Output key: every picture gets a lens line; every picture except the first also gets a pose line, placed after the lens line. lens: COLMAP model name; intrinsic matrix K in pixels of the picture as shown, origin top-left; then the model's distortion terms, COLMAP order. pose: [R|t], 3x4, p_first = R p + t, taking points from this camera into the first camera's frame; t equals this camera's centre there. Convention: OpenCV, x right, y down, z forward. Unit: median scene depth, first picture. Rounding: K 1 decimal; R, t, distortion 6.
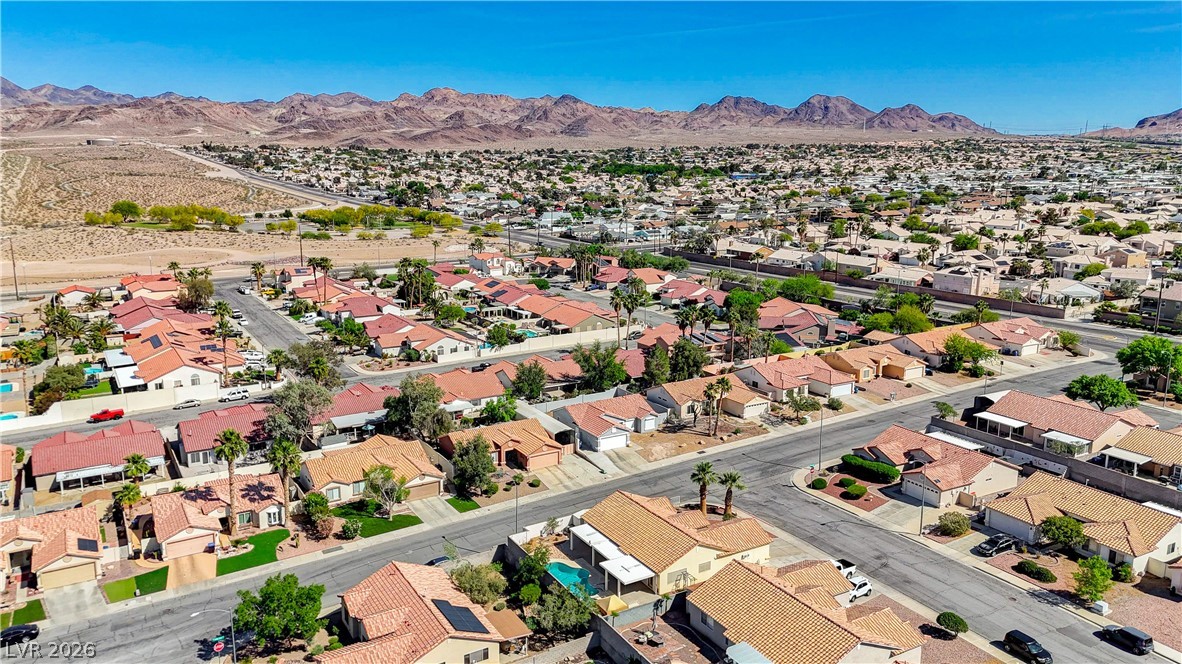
lens RADIAL K [[856.3, 0, 588.7], [0, 856.3, 331.1], [0, 0, 1]] dist [0.182998, -0.160343]
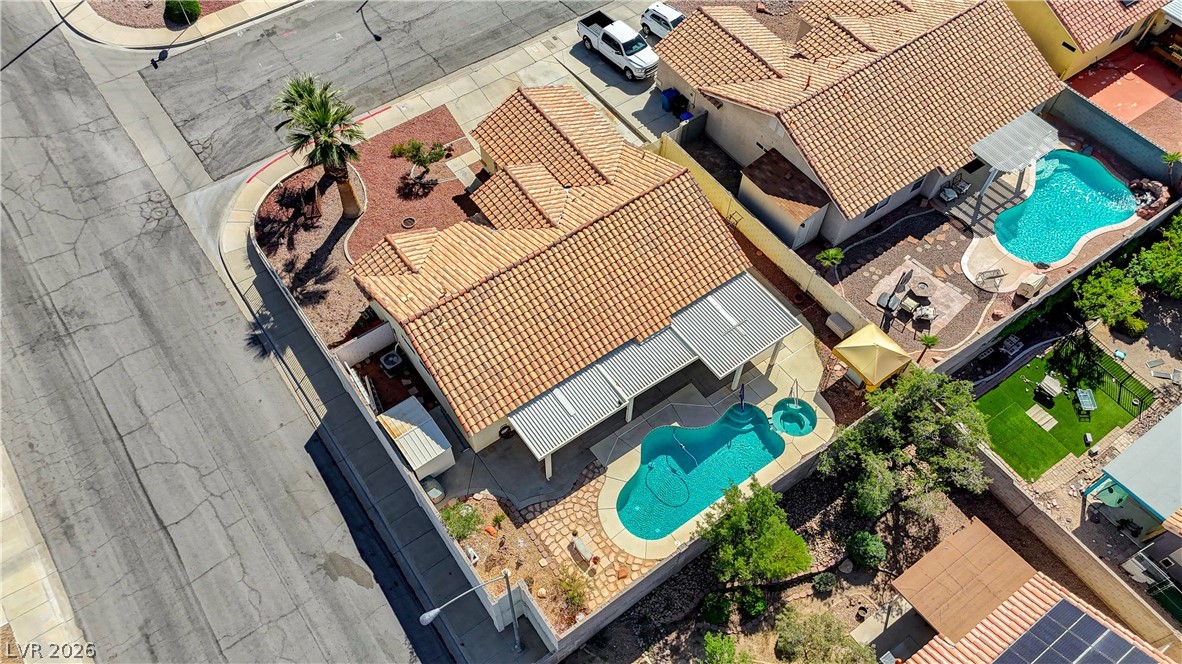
lens RADIAL K [[856.3, 0, 588.7], [0, 856.3, 331.1], [0, 0, 1]] dist [0.182998, -0.160343]
pose [[-0.089039, -0.831402, 0.548491, -0.107655], [0.188972, 0.526575, 0.828860, -0.058070], [-0.977938, 0.177450, 0.110226, 0.561565]]
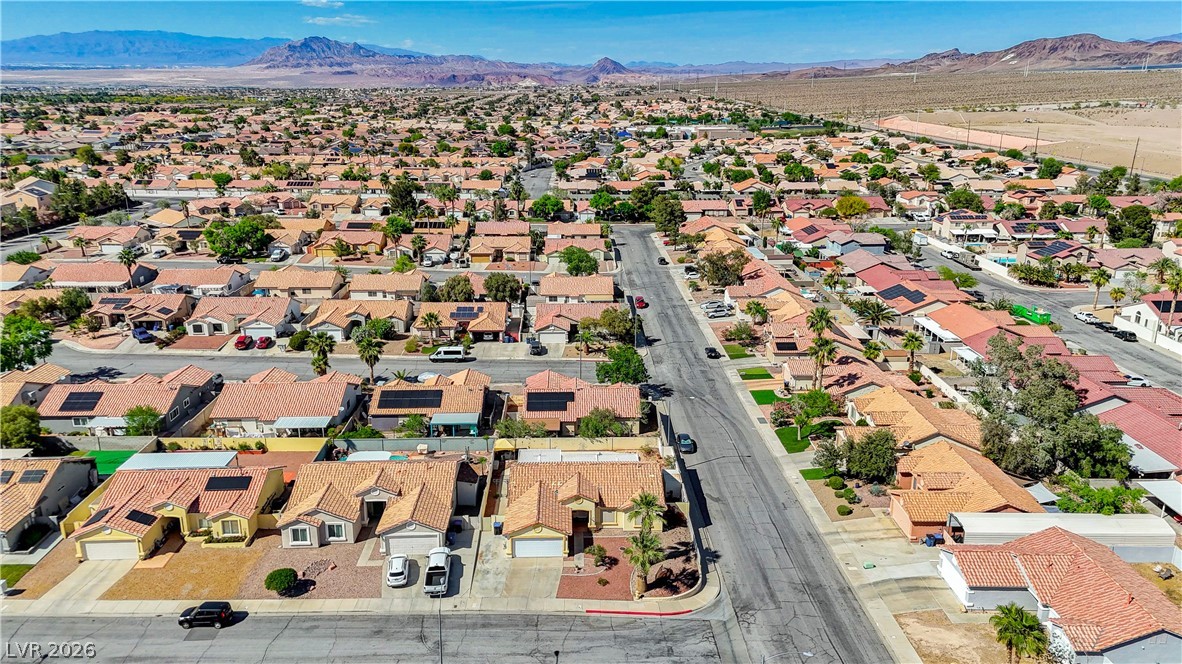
lens RADIAL K [[856.3, 0, 588.7], [0, 856.3, 331.1], [0, 0, 1]] dist [0.182998, -0.160343]
pose [[-0.490391, 0.247474, -0.835628, 0.486928], [-0.181516, 0.908804, 0.375668, -0.161369], [0.852390, 0.335904, -0.400749, 0.788071]]
